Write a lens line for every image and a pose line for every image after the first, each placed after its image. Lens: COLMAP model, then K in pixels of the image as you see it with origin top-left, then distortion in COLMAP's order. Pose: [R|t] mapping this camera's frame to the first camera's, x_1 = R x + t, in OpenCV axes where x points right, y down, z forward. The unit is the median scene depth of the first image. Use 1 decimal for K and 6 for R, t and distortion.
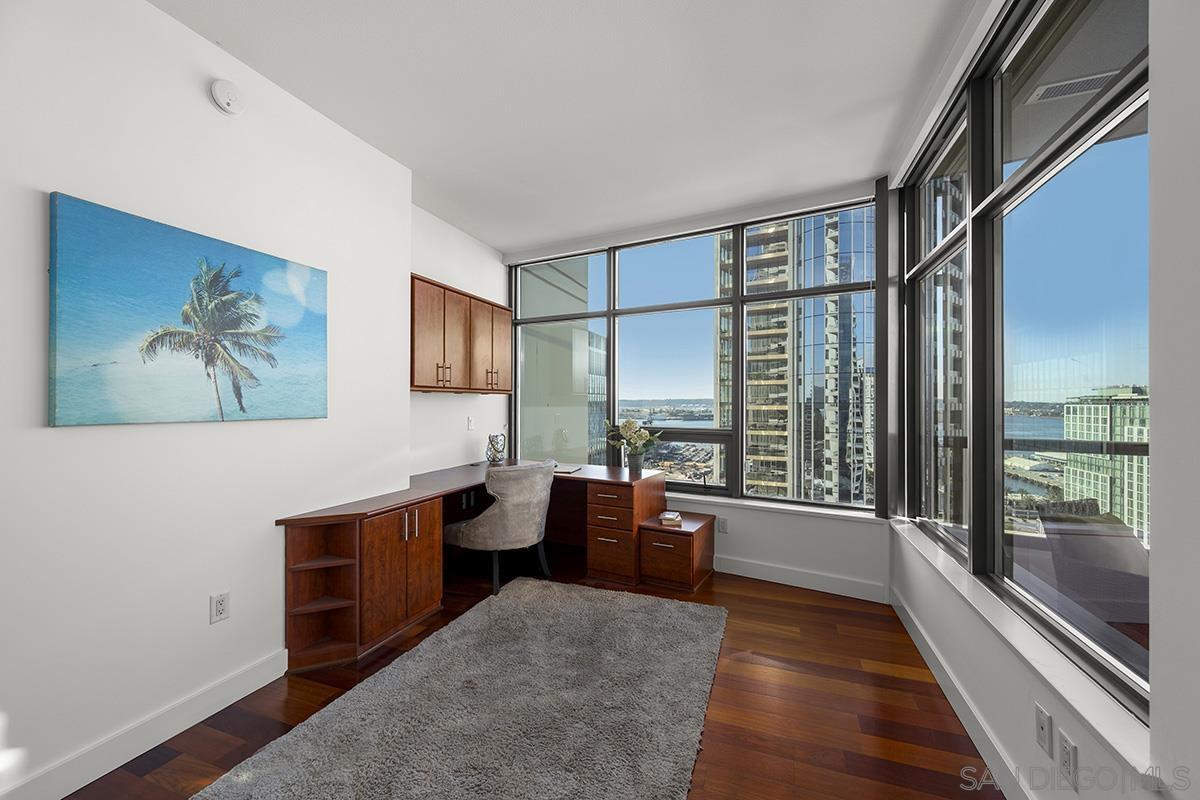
lens RADIAL K [[468.8, 0, 600.0], [0, 468.8, 400.0], [0, 0, 1]] dist [-0.000409, -0.000057]
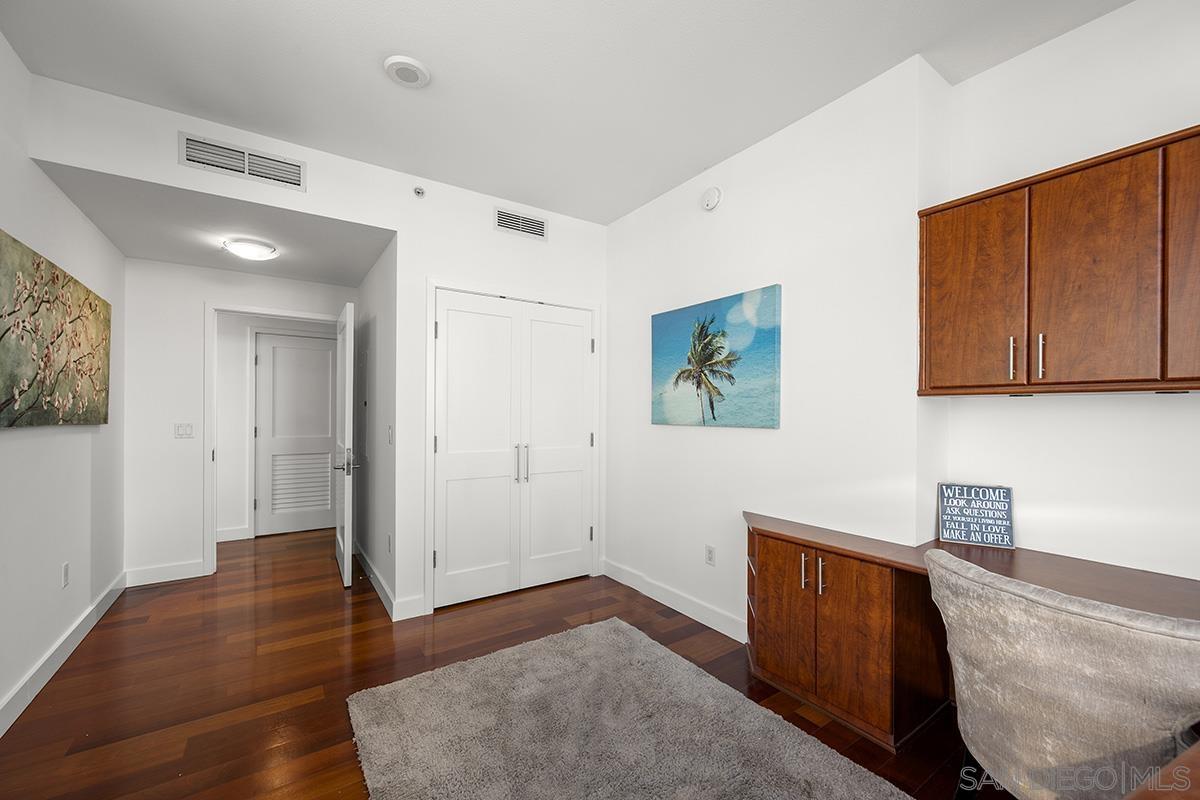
lens RADIAL K [[471.9, 0, 597.9], [0, 471.9, 403.1], [0, 0, 1]] dist [-0.001140, -0.000222]
pose [[-0.573867, -0.015952, -0.818793, 0.561517], [0.002382, 0.999774, -0.021148, 0.004837], [0.818945, -0.014087, -0.573699, 1.503157]]
